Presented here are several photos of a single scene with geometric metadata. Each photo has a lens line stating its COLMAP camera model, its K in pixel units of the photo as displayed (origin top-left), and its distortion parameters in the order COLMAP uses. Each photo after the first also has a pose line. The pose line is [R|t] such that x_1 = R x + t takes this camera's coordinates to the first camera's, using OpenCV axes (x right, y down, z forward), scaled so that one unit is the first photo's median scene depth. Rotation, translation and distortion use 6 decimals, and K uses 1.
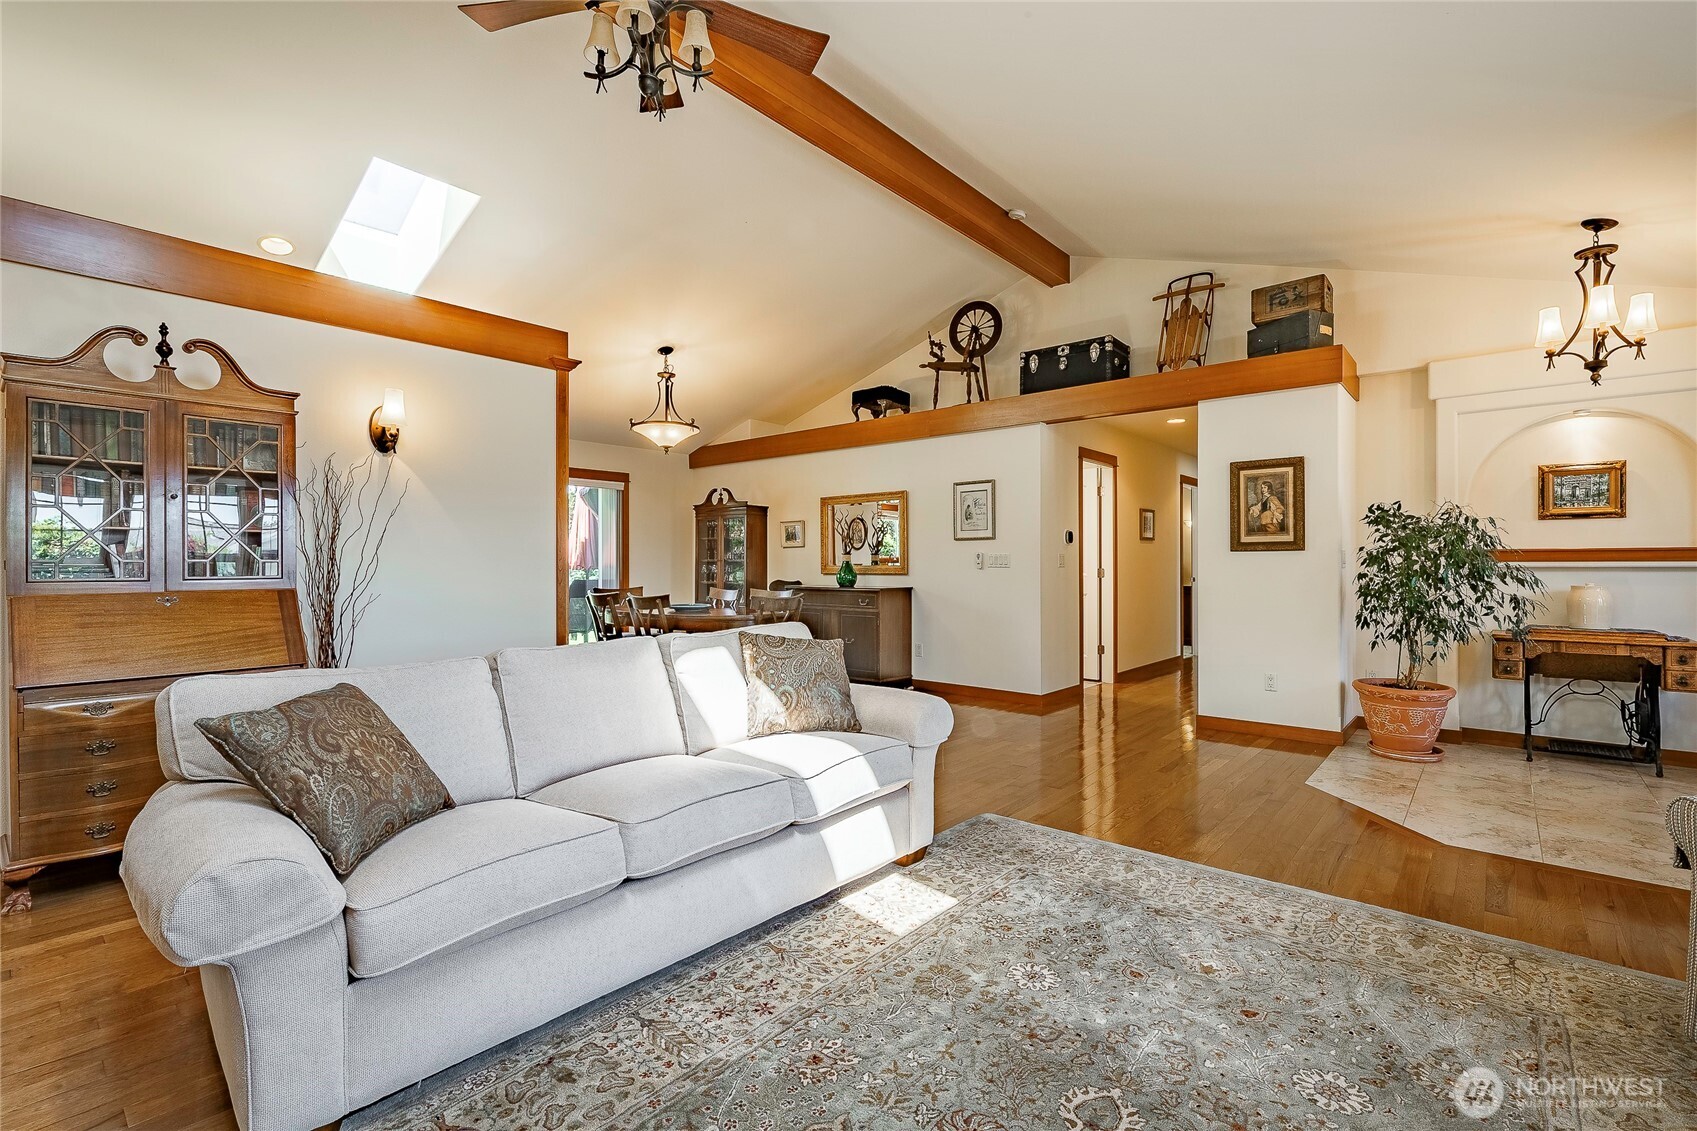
lens RADIAL K [[744.3, 0, 848.5], [0, 744.3, 565.5], [0, 0, 1]] dist [-0.001667, -0.000410]
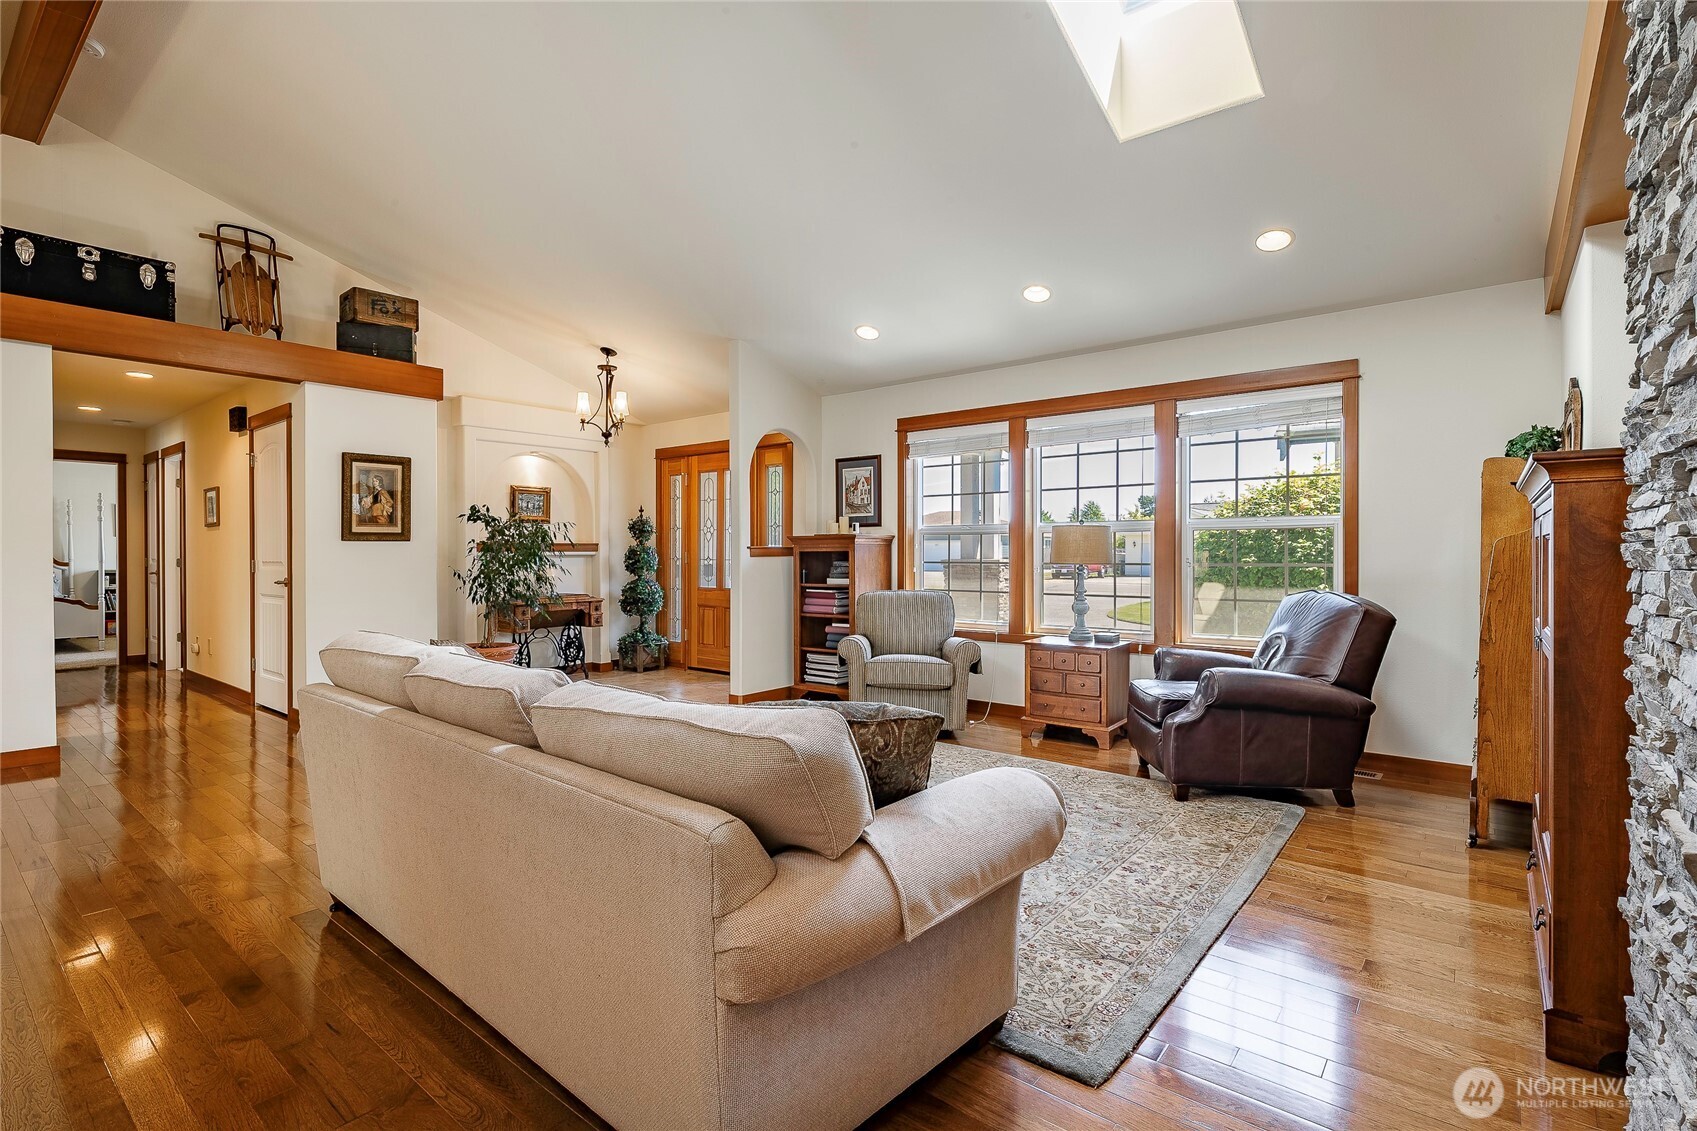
lens RADIAL K [[806.5, 0, 839.4], [0, 806.5, 563.4], [0, 0, 1]] dist [-0.001761, 0.000297]
pose [[-0.005509, -0.012214, 0.999910, -0.673781], [0.003854, 0.999918, 0.012235, 0.001077], [-0.999977, 0.003921, -0.005461, 0.393613]]
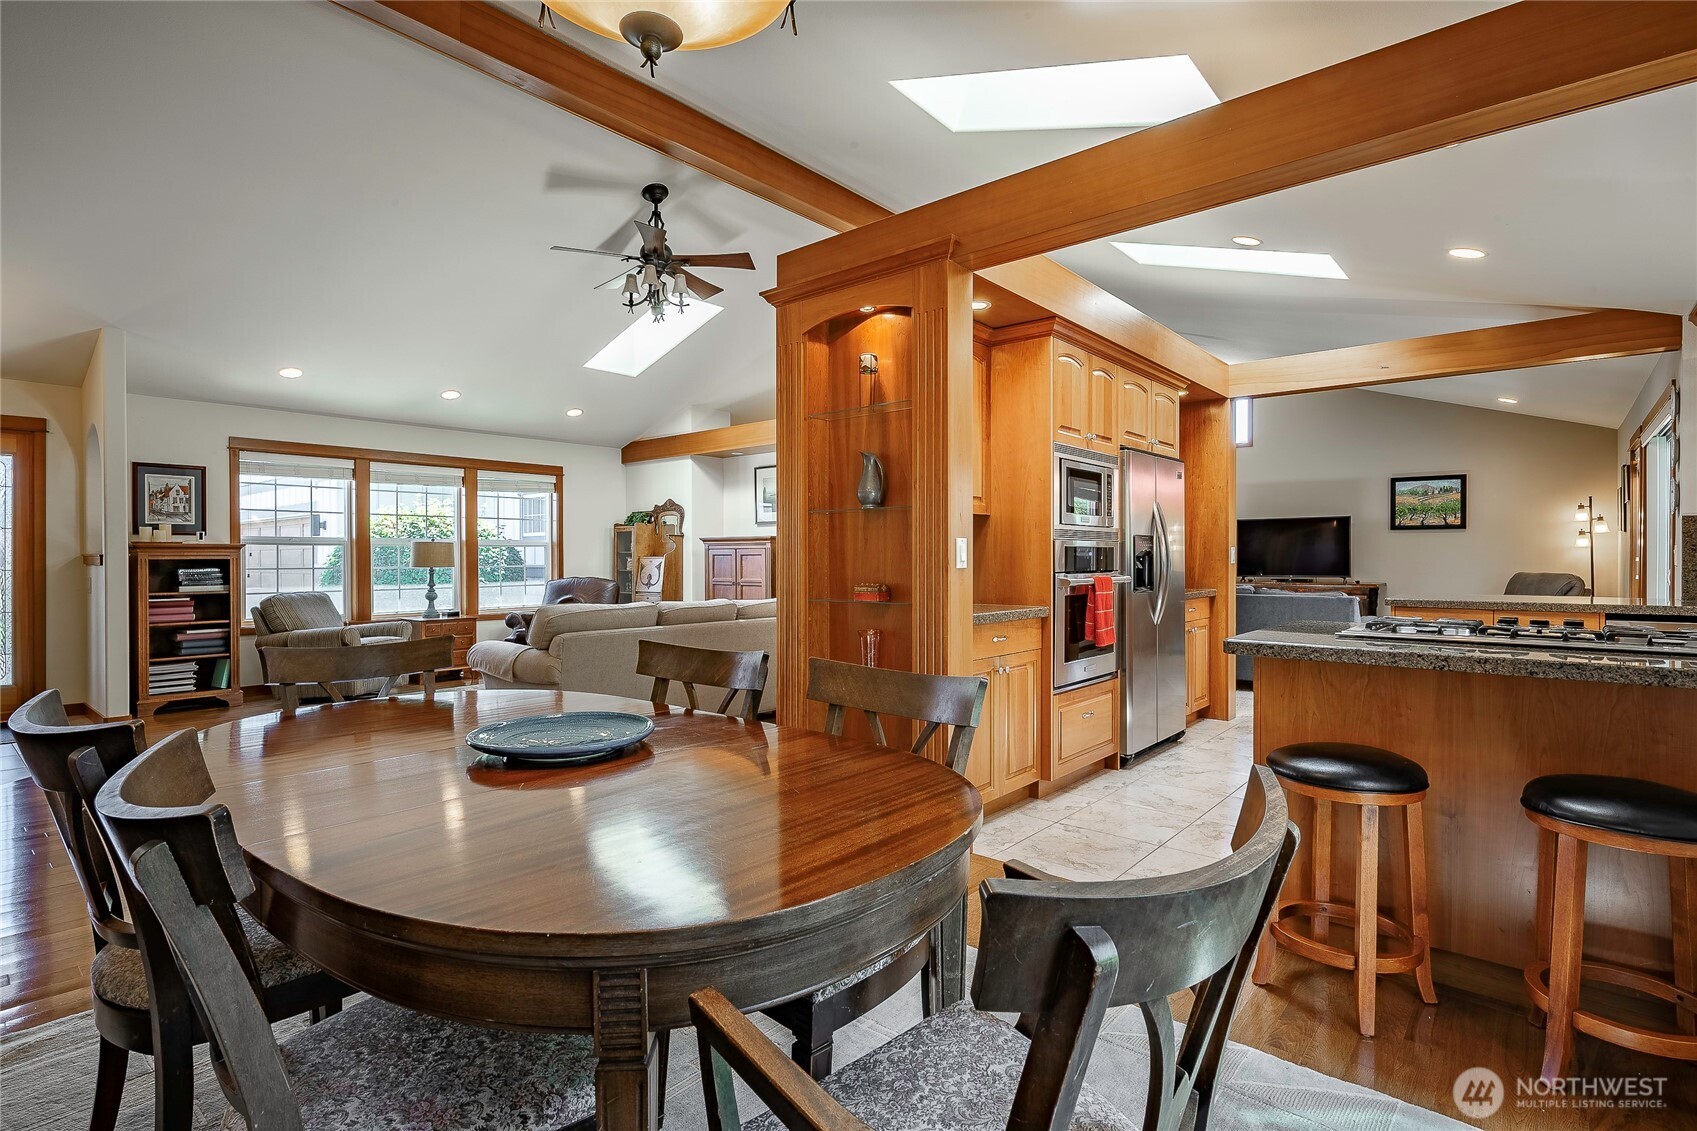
lens RADIAL K [[875.5, 0, 871.6], [0, 875.5, 566.8], [0, 0, 1]] dist [-0.004510, -0.001802]
pose [[-0.999862, 0.003151, -0.016327, -0.455895], [0.002908, 0.999885, 0.014881, -0.008855], [0.016372, 0.014831, -0.999756, 1.910566]]
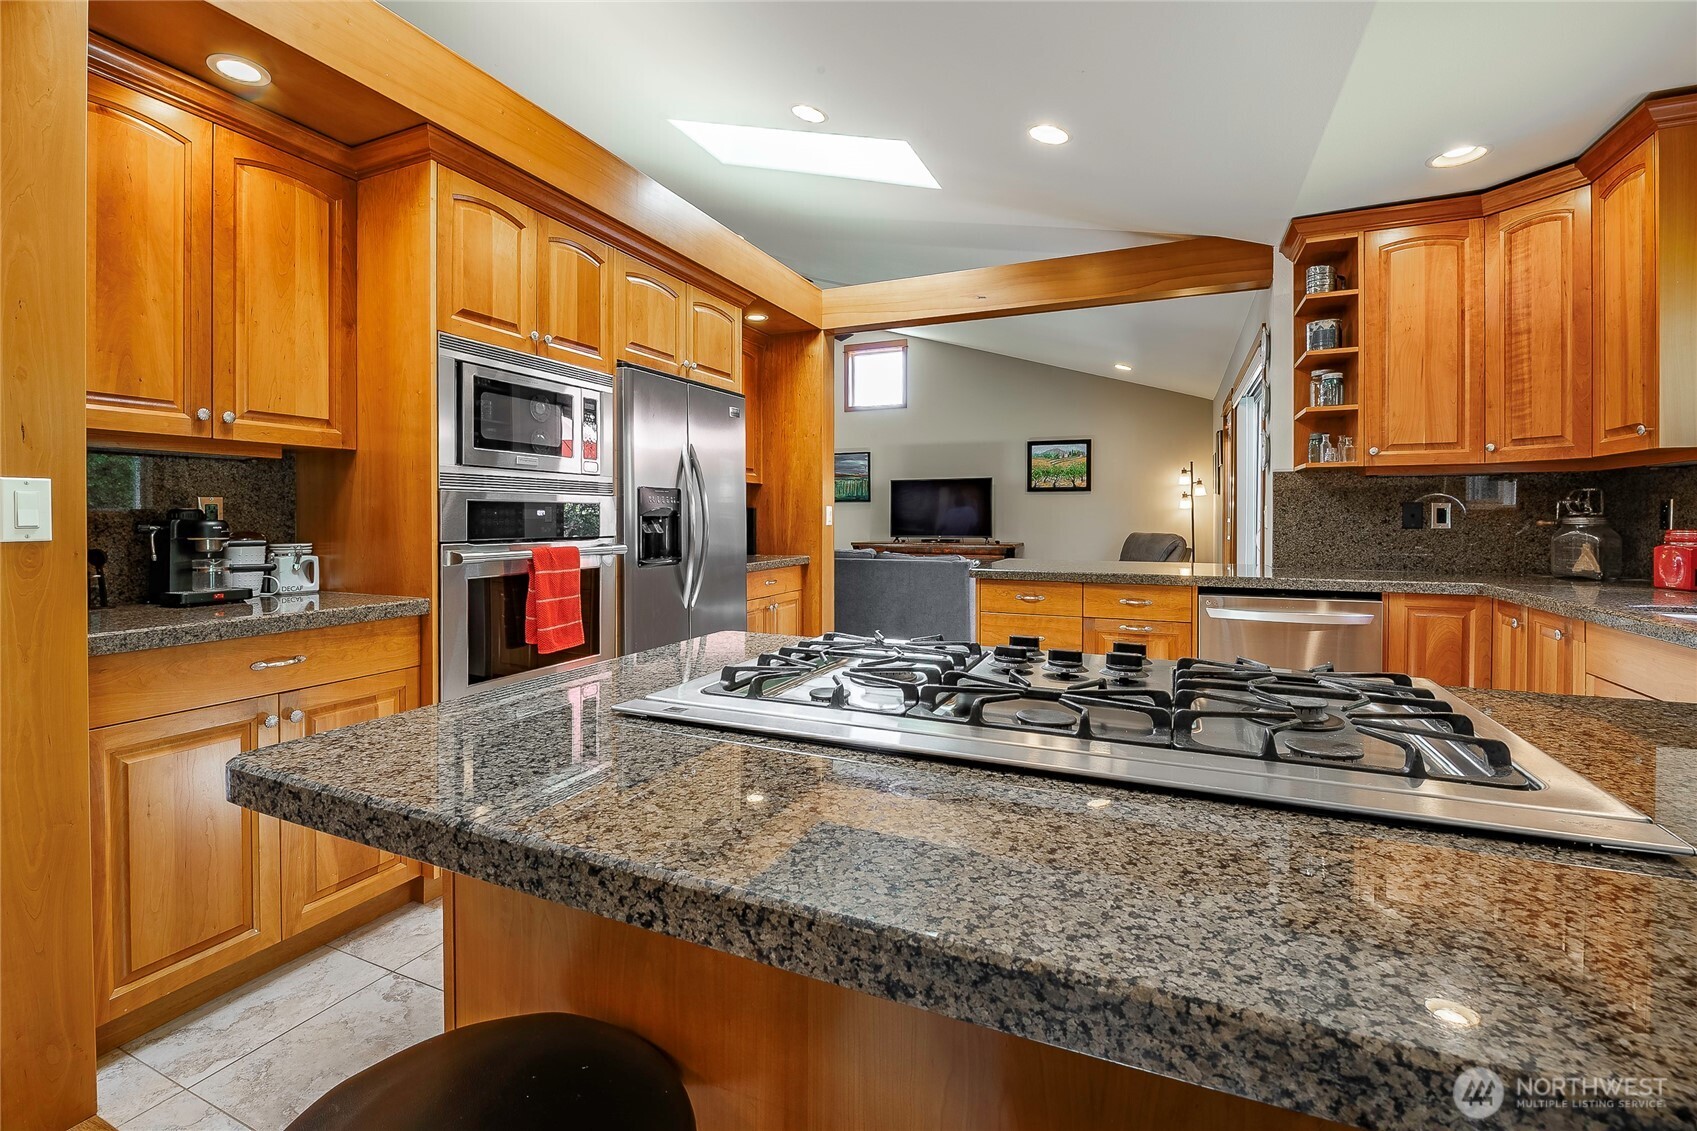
lens RADIAL K [[776.0, 0, 843.2], [0, 776.0, 521.9], [0, 0, 1]] dist [-0.002613, -0.000174]
pose [[-0.961845, 0.002234, -0.273584, -0.794687], [-0.000768, 0.999941, 0.010866, -0.007768], [0.273592, 0.010661, -0.961787, 1.533039]]
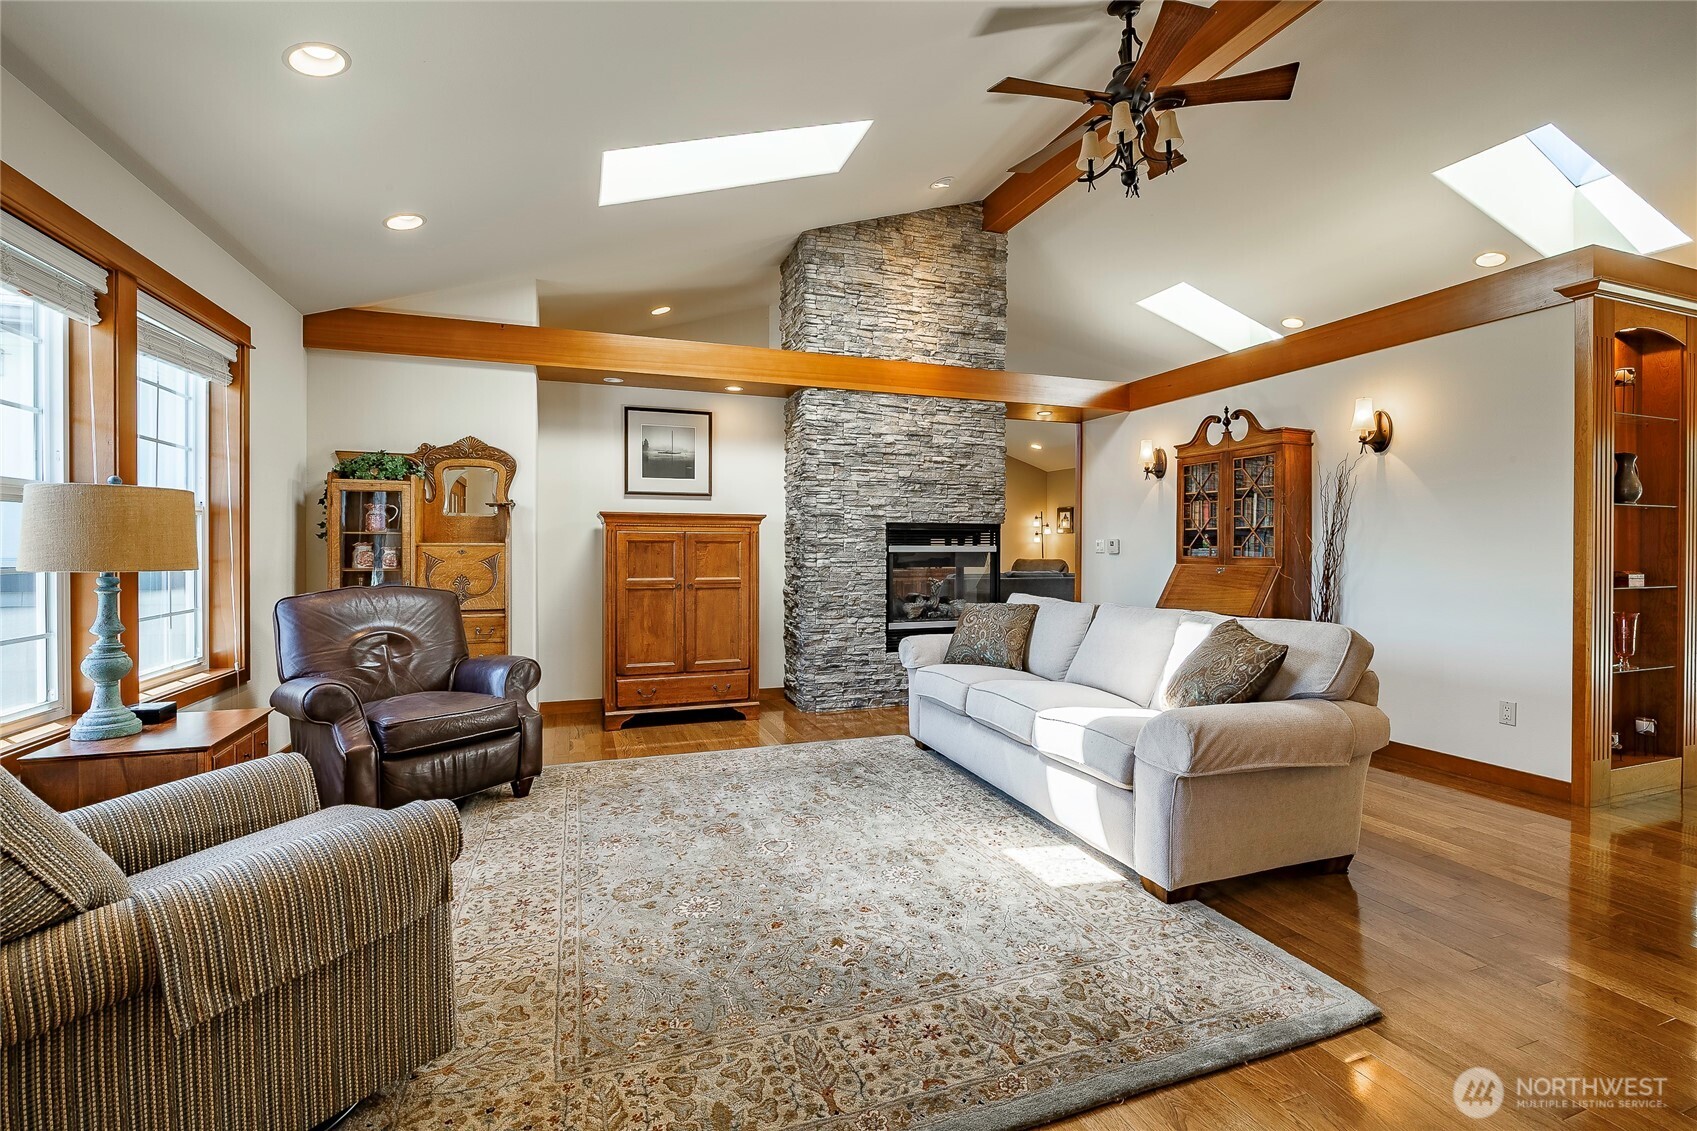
lens RADIAL K [[767.1, 0, 880.1], [0, 767.1, 555.4], [0, 0, 1]] dist [-0.000942, -0.000334]
pose [[-0.457484, 0.007599, -0.889185, 0.651390], [-0.005176, 0.999924, 0.011209, -0.001087], [0.889203, 0.009731, -0.457410, 0.715473]]
